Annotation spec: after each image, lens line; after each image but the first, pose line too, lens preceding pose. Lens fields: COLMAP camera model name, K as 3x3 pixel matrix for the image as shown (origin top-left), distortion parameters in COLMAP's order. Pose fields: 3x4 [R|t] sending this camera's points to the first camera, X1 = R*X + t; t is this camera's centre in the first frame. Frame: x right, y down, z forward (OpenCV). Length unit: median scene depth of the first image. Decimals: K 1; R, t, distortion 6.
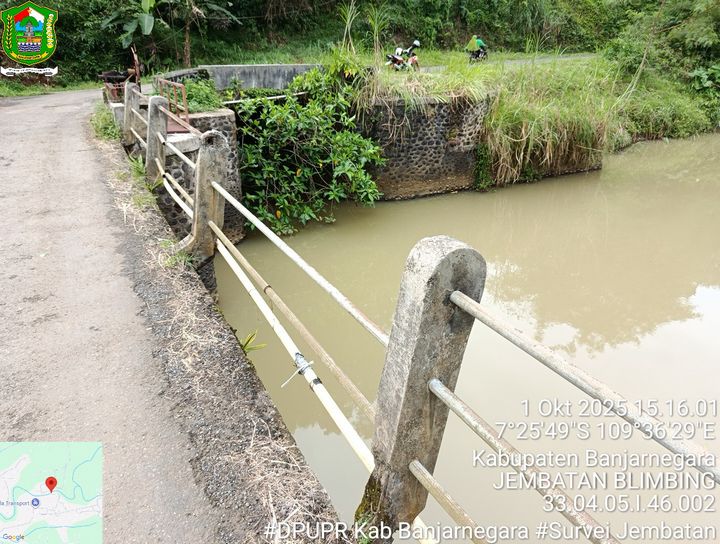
lens RADIAL K [[511.0, 0, 360.0], [0, 511.0, 272.0], [0, 0, 1]] dist [0.083799, -0.123045]
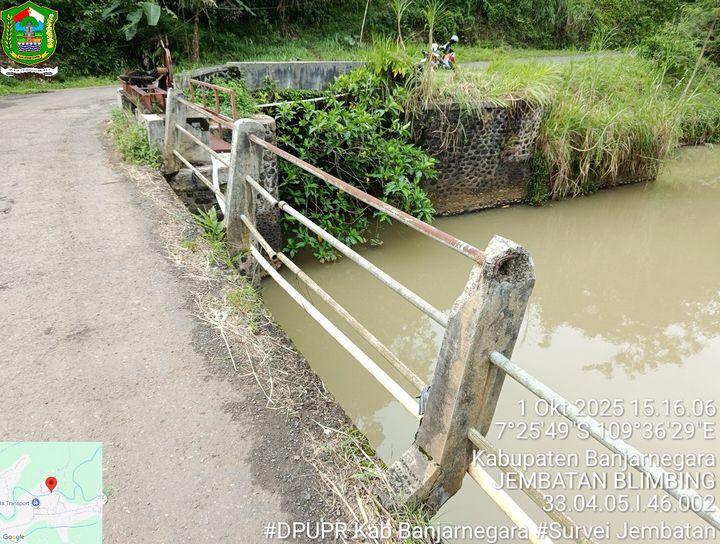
lens RADIAL K [[511.0, 0, 360.0], [0, 511.0, 272.0], [0, 0, 1]] dist [0.083799, -0.123045]
pose [[0.999885, 0.006030, 0.013885, -0.095161], [-0.006157, 0.999939, 0.009133, -0.057848], [-0.013829, -0.009217, 0.999862, 0.131947]]
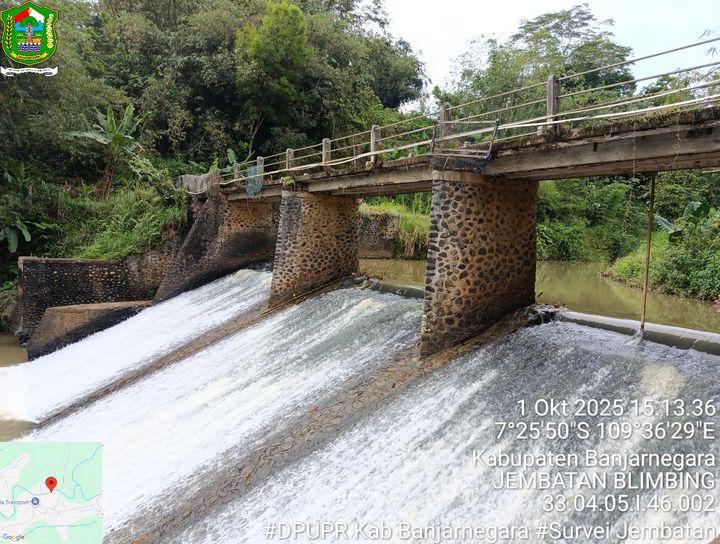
lens RADIAL K [[511.0, 0, 360.0], [0, 511.0, 272.0], [0, 0, 1]] dist [0.083799, -0.123045]
pose [[0.994590, 0.041925, 0.095039, -0.118045], [-0.007532, 0.941630, -0.336565, 0.675962], [-0.103602, 0.334028, 0.936852, -1.011003]]
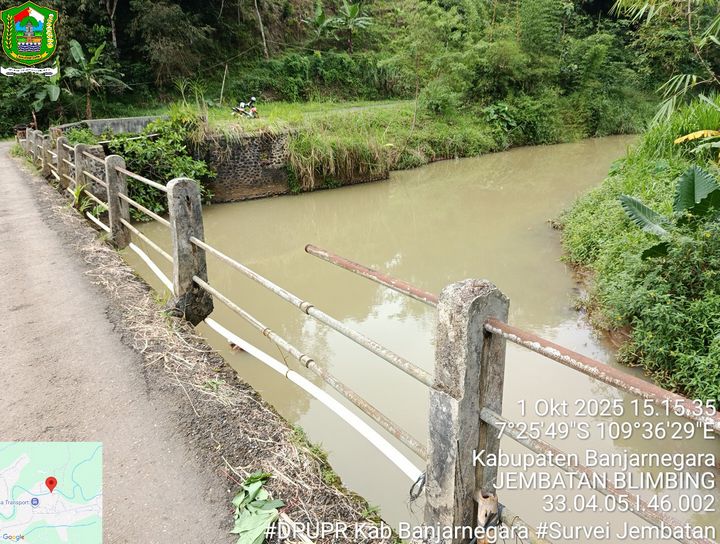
lens RADIAL K [[513.6, 0, 360.0], [0, 513.6, 272.0], [0, 0, 1]] dist [0.033730, -0.045219]
pose [[0.990698, -0.079789, 0.110231, 0.291671], [0.088761, 0.992913, -0.079031, 0.237436], [-0.103144, 0.088080, 0.990759, -0.556194]]
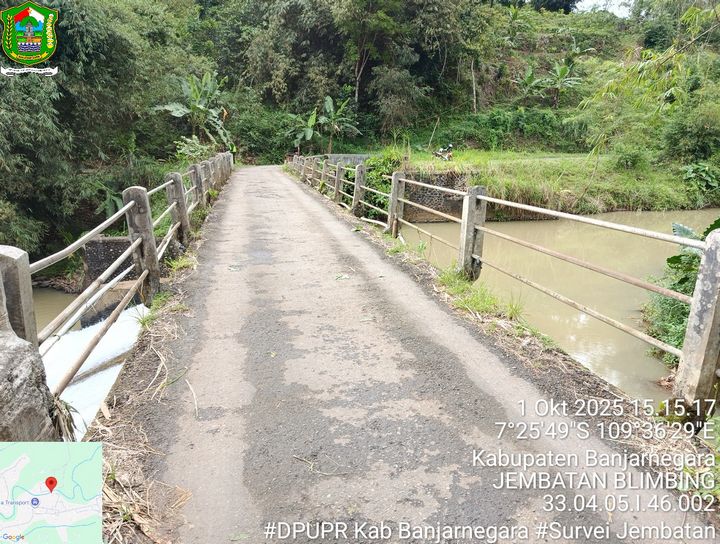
lens RADIAL K [[511.0, 0, 360.0], [0, 511.0, 272.0], [0, 0, 1]] dist [0.083799, -0.123045]
pose [[0.962934, 0.074836, -0.259148, 0.423702], [-0.118988, 0.980064, -0.159112, 0.414871], [0.242074, 0.184050, 0.952642, -0.935264]]
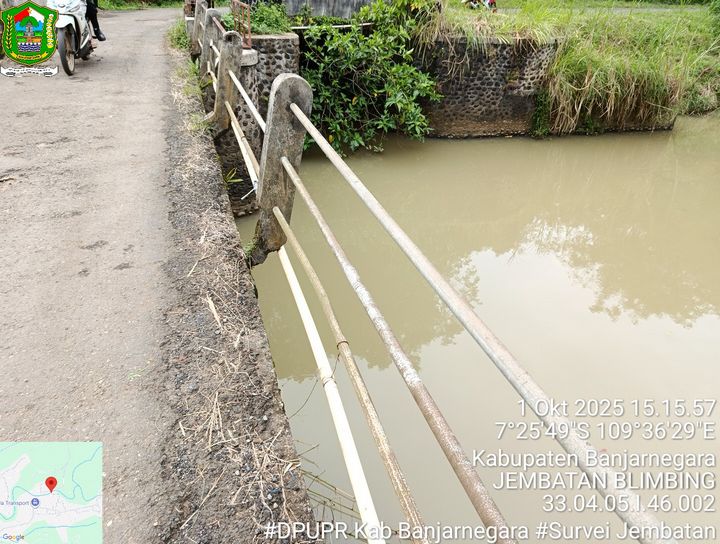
lens RADIAL K [[513.6, 0, 360.0], [0, 513.6, 272.0], [0, 0, 1]] dist [0.033730, -0.045219]
pose [[0.983797, 0.128913, -0.124598, 0.067207], [-0.115638, 0.987349, 0.108490, 0.037398], [0.137008, -0.092324, 0.986258, -0.078608]]
